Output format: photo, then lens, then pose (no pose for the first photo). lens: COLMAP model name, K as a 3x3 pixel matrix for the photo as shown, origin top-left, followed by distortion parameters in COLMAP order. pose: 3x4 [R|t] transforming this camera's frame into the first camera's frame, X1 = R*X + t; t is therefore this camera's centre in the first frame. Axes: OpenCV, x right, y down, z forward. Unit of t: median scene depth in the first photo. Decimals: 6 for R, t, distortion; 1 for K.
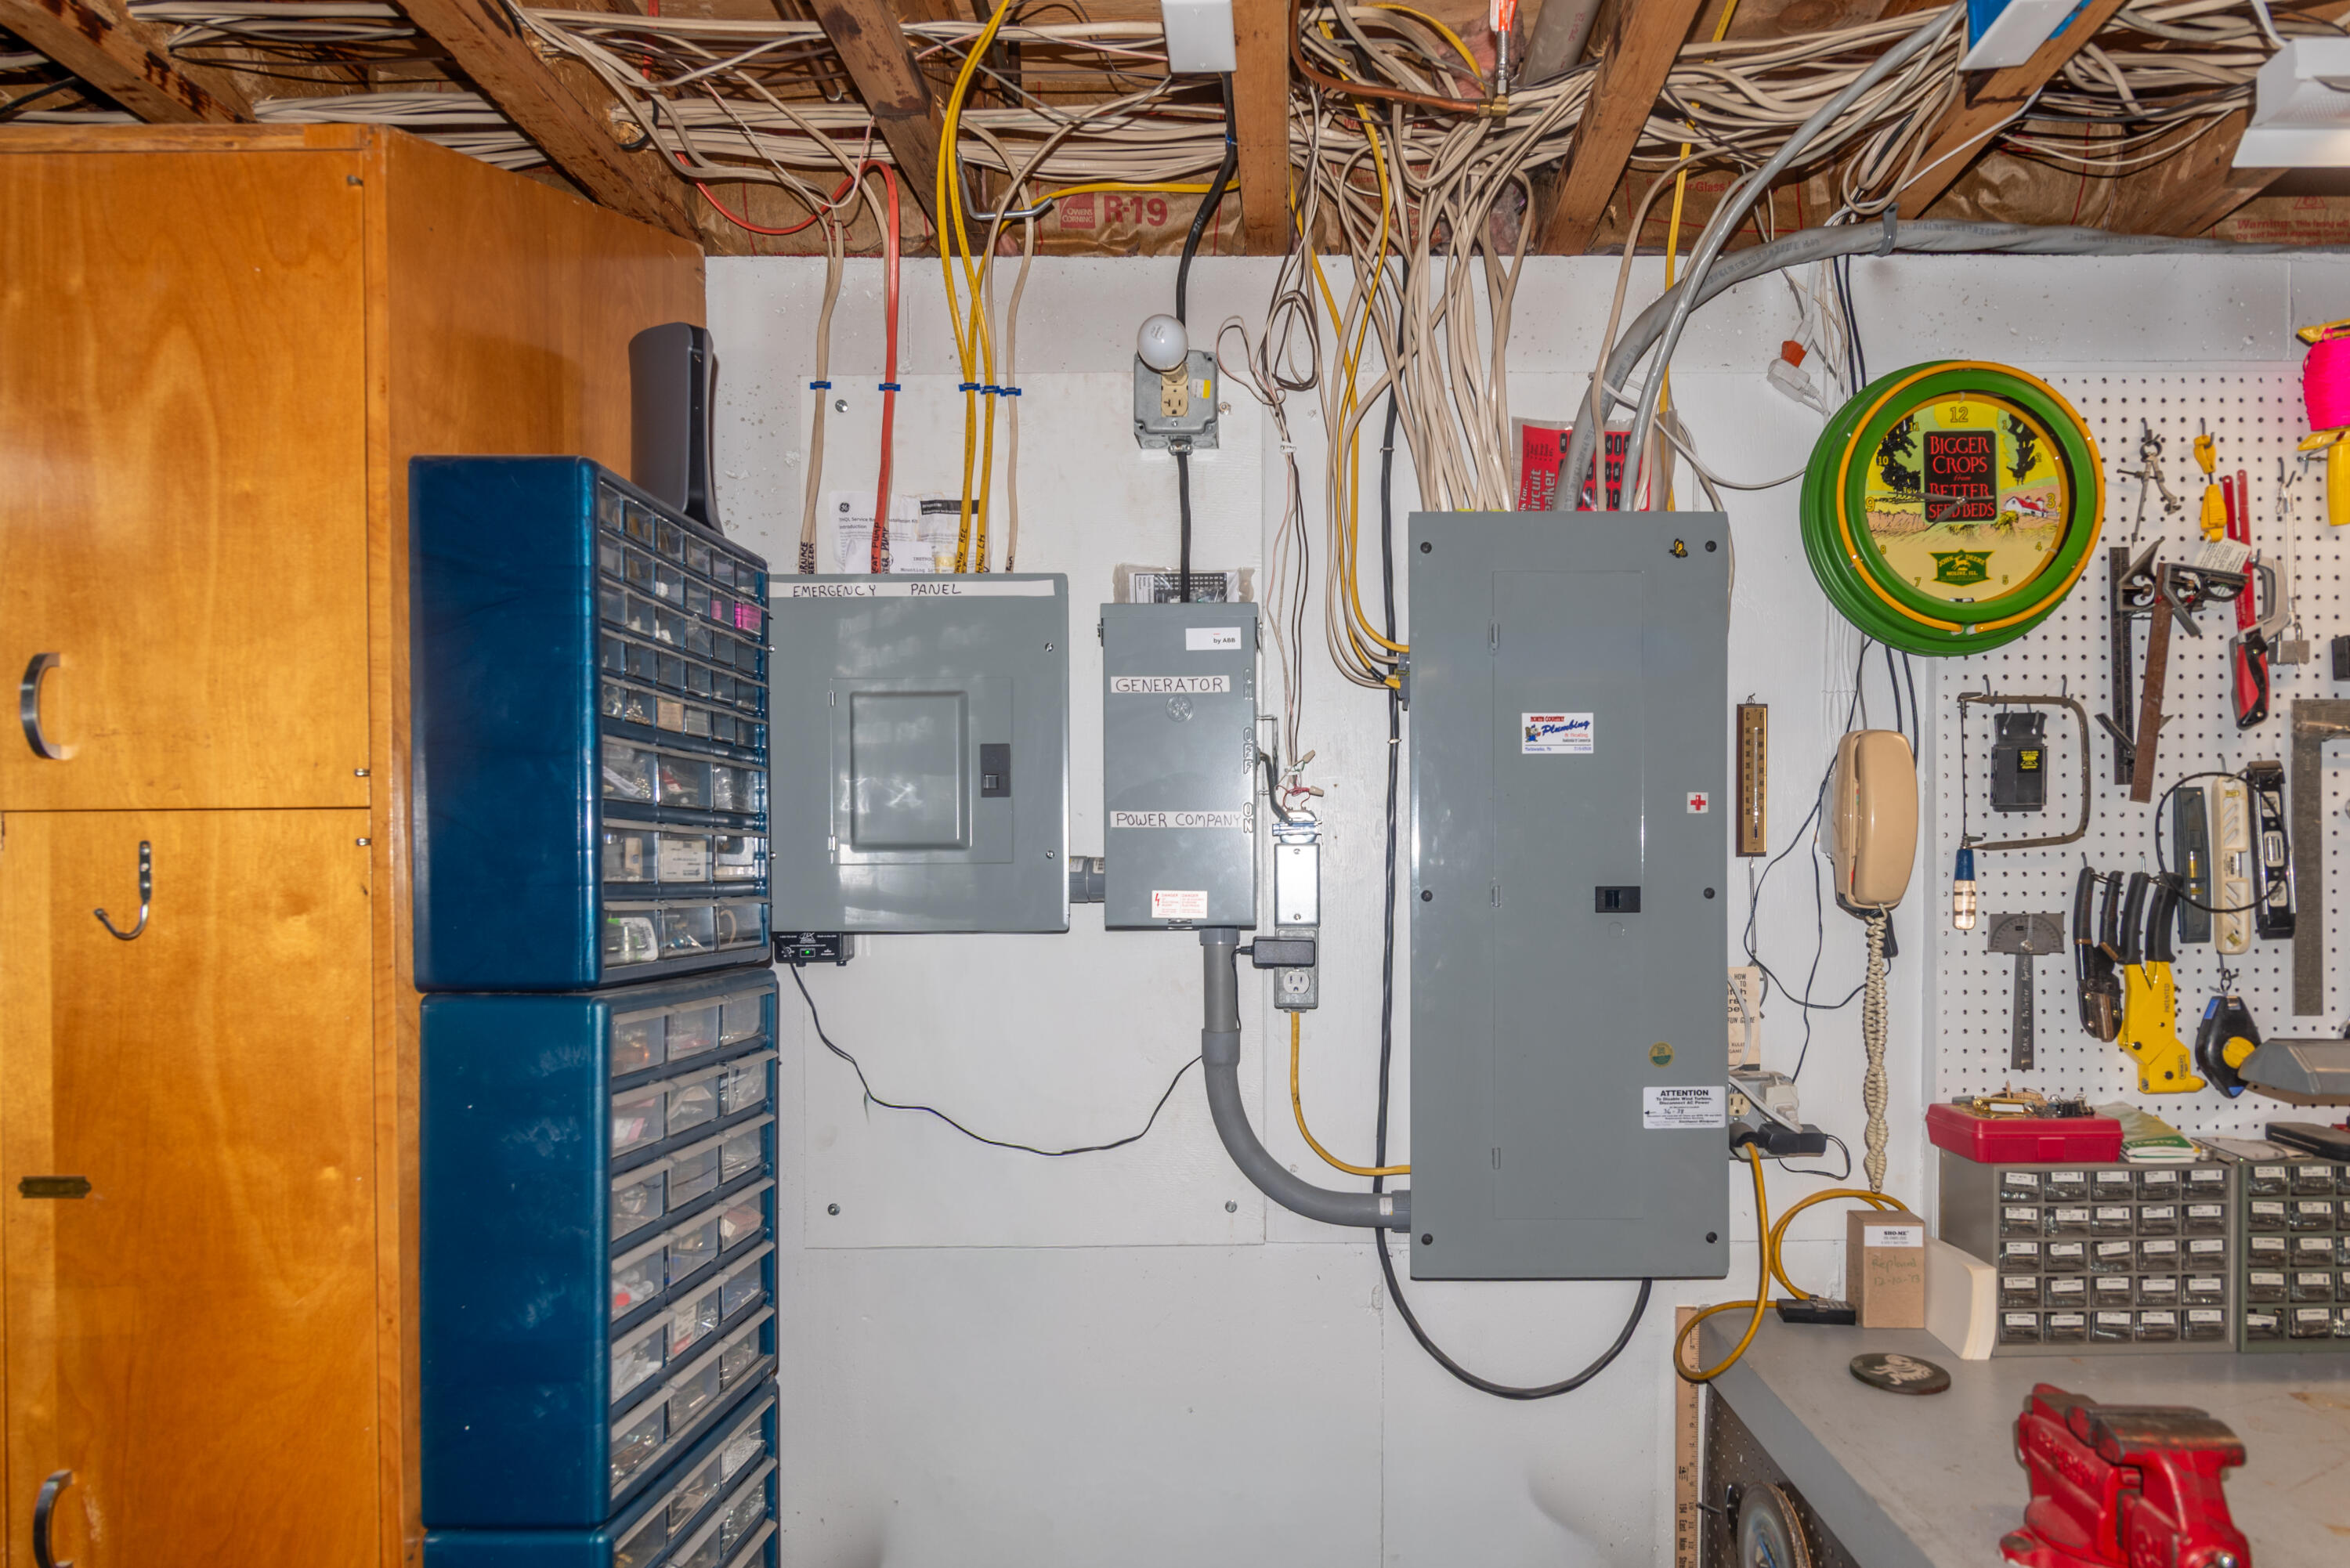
lens RADIAL K [[1312.9, 0, 1176.2], [0, 1312.9, 898.7], [0, 0, 1]] dist [-0.001476, -0.000145]
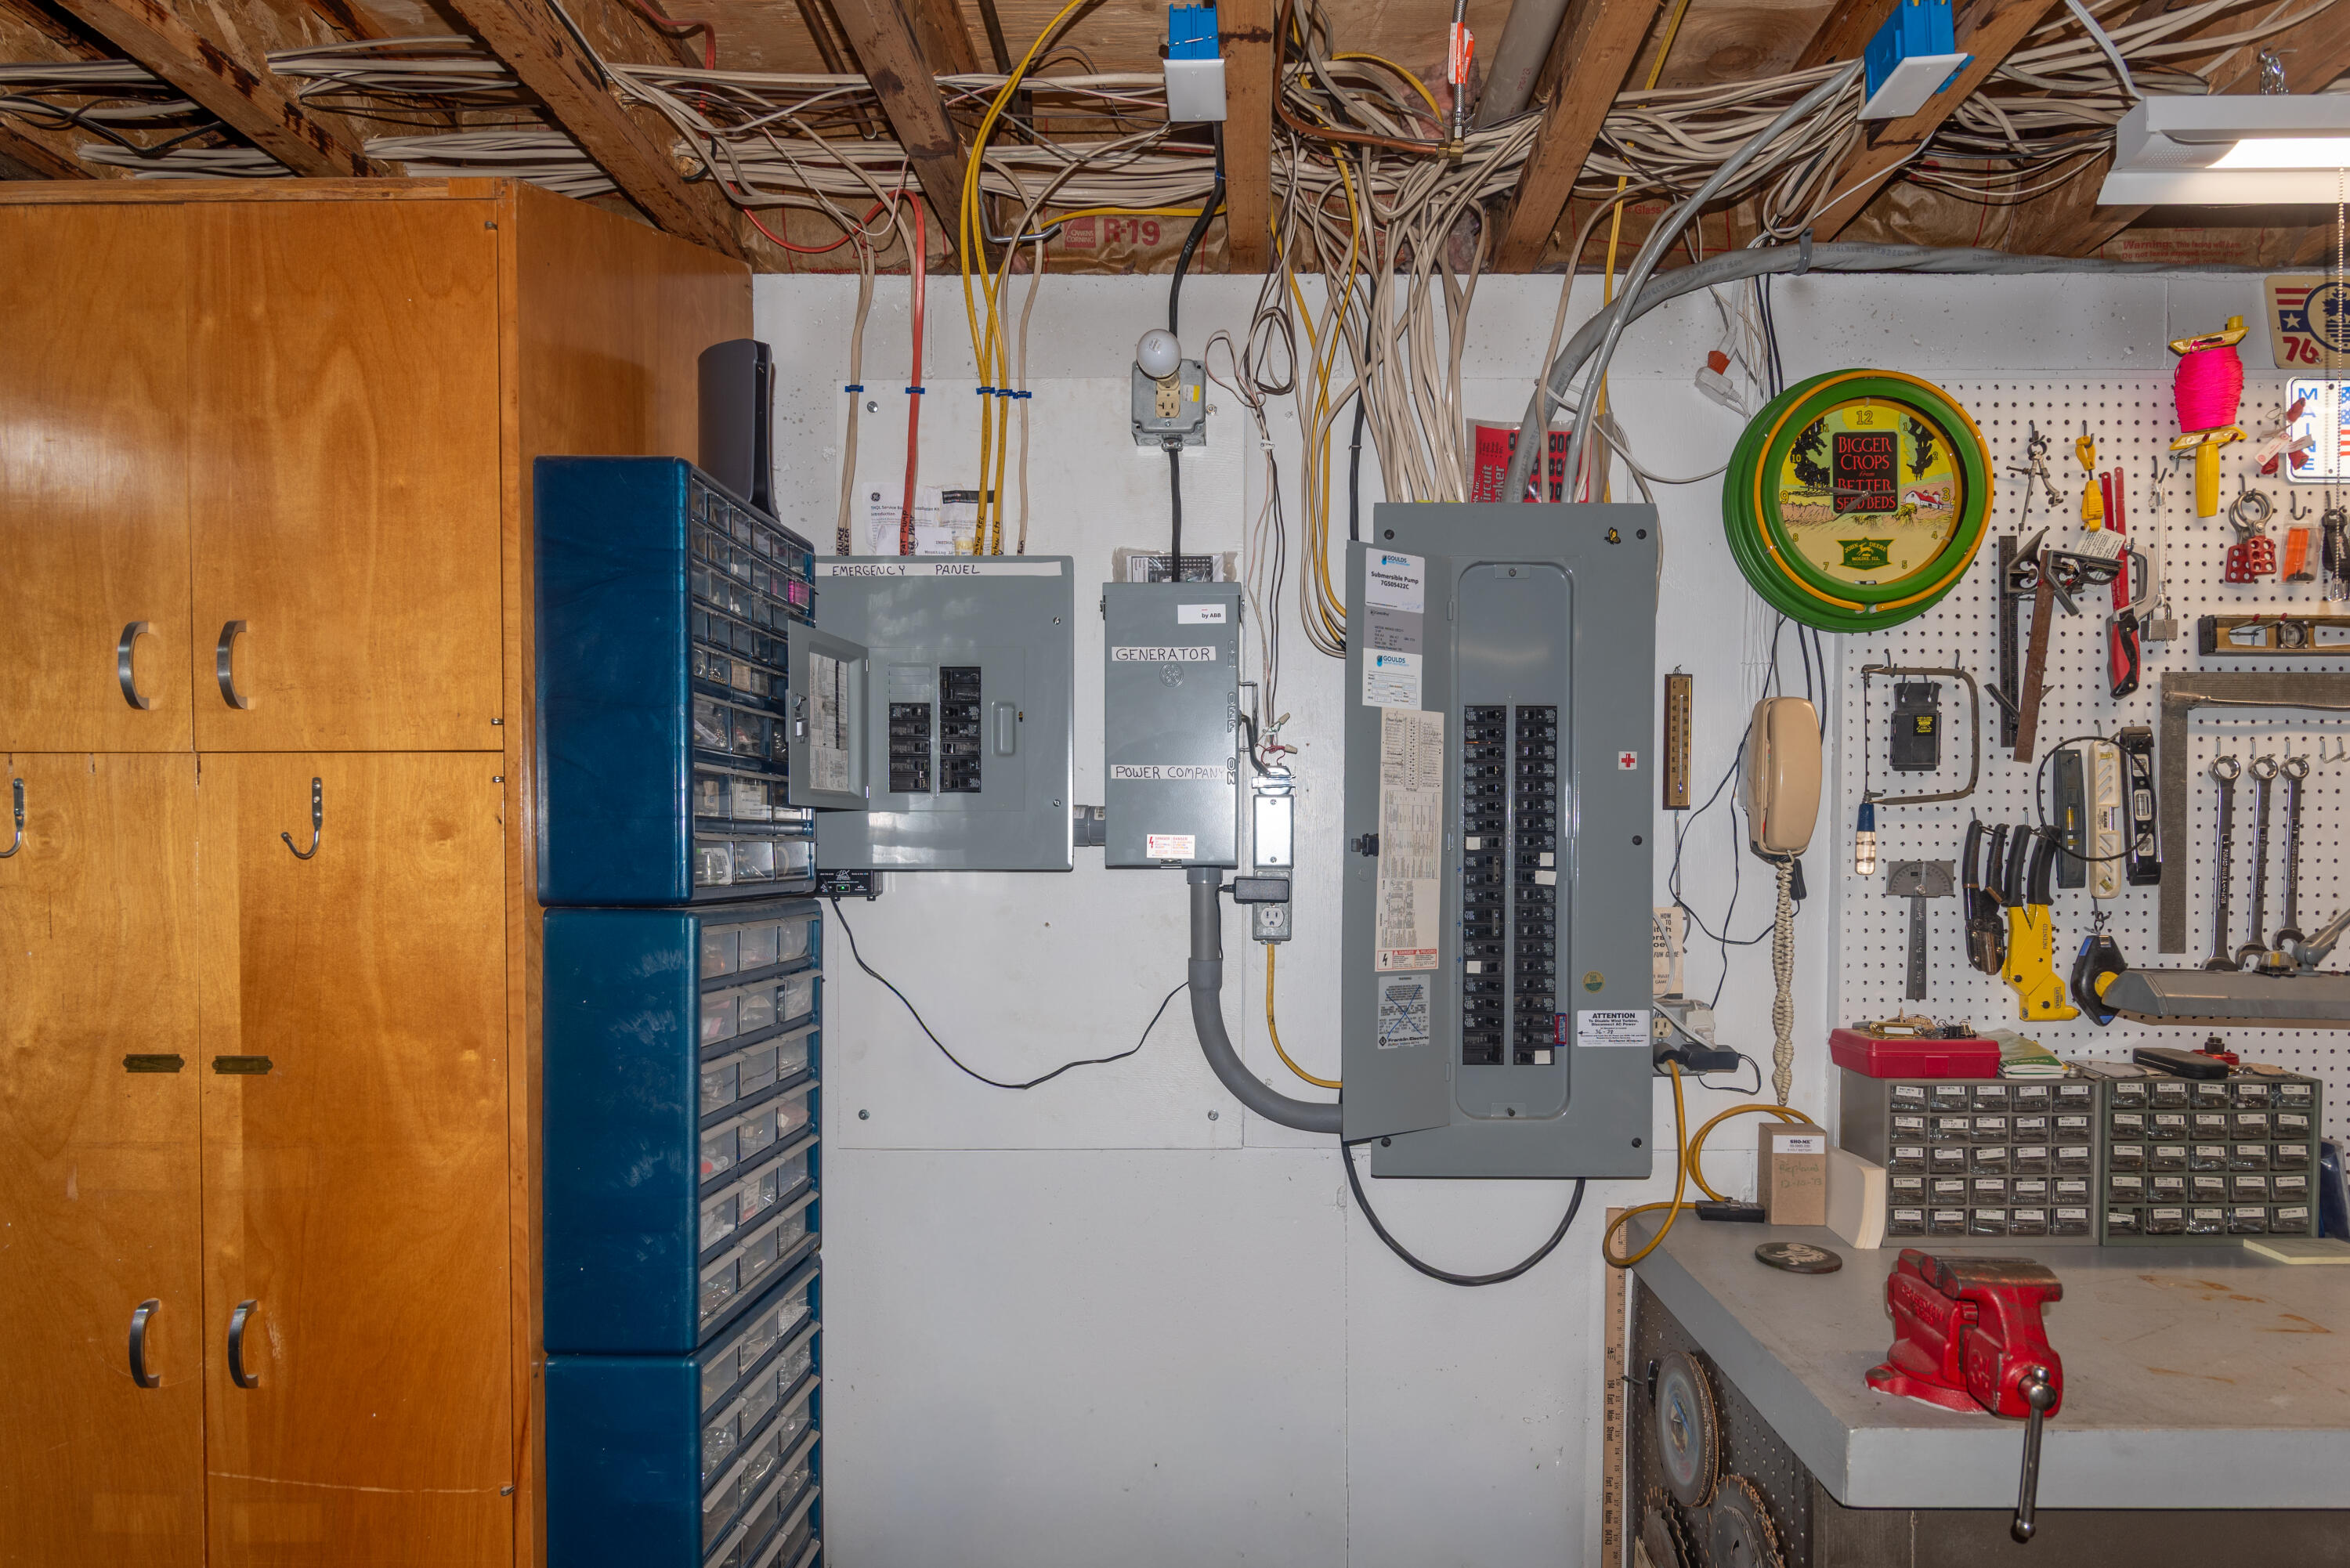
lens RADIAL K [[1283.3, 0, 1131.6], [0, 1283.3, 875.2], [0, 0, 1]] dist [-0.000507, -0.000344]
pose [[0.999935, 0.006175, -0.009543, -0.019632], [-0.006143, 0.999975, 0.003385, 0.024329], [0.009564, -0.003327, 0.999949, -0.110764]]
